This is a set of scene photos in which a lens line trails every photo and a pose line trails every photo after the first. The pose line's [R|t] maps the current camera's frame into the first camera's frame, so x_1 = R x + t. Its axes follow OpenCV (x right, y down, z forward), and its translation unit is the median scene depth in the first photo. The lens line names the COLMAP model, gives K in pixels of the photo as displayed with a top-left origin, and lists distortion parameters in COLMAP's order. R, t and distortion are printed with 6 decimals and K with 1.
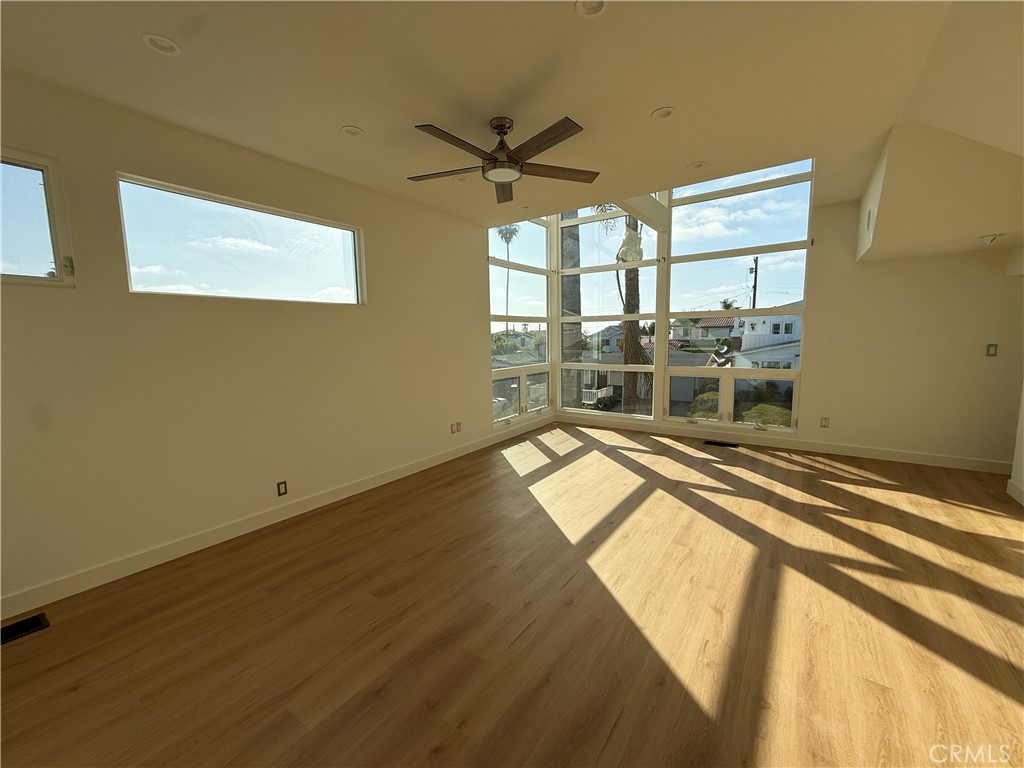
lens RADIAL K [[408.1, 0, 510.8], [0, 408.1, 383.4], [0, 0, 1]] dist [-0.003931, 0.001058]
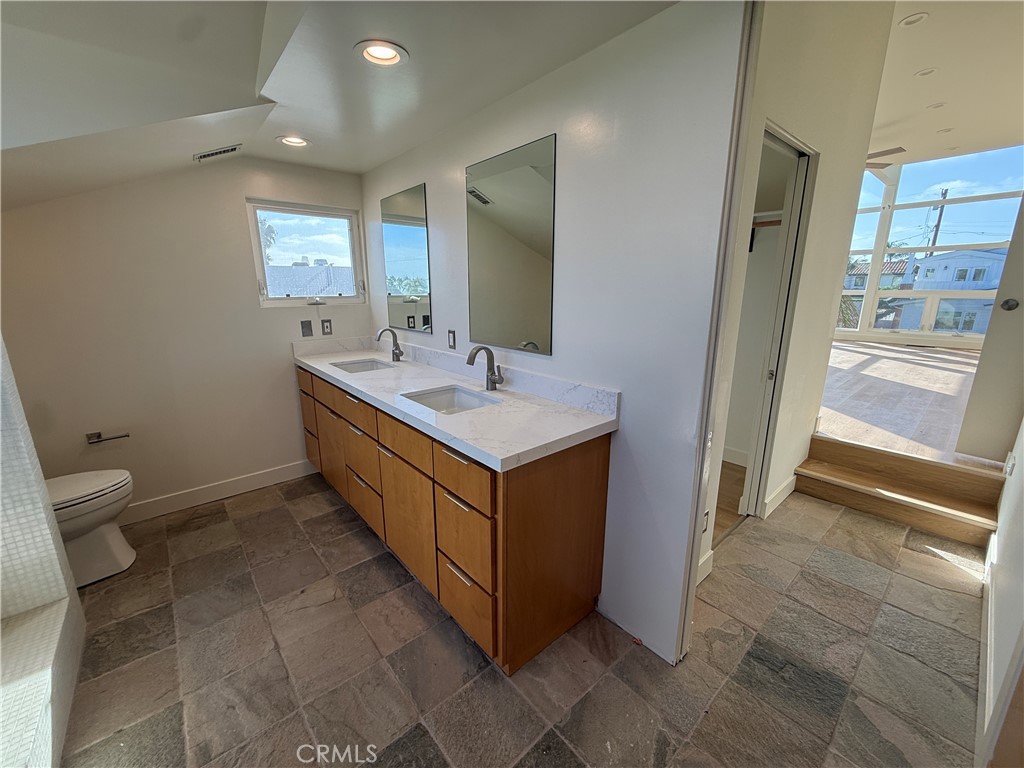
lens RADIAL K [[408.1, 0, 512.5], [0, 408.1, 383.9], [0, 0, 1]] dist [-0.003931, 0.001058]
pose [[0.972014, 0.063222, -0.226254, -0.451079], [-0.035370, 0.991513, 0.125103, 0.135666], [0.232243, -0.113599, 0.966001, -0.589888]]
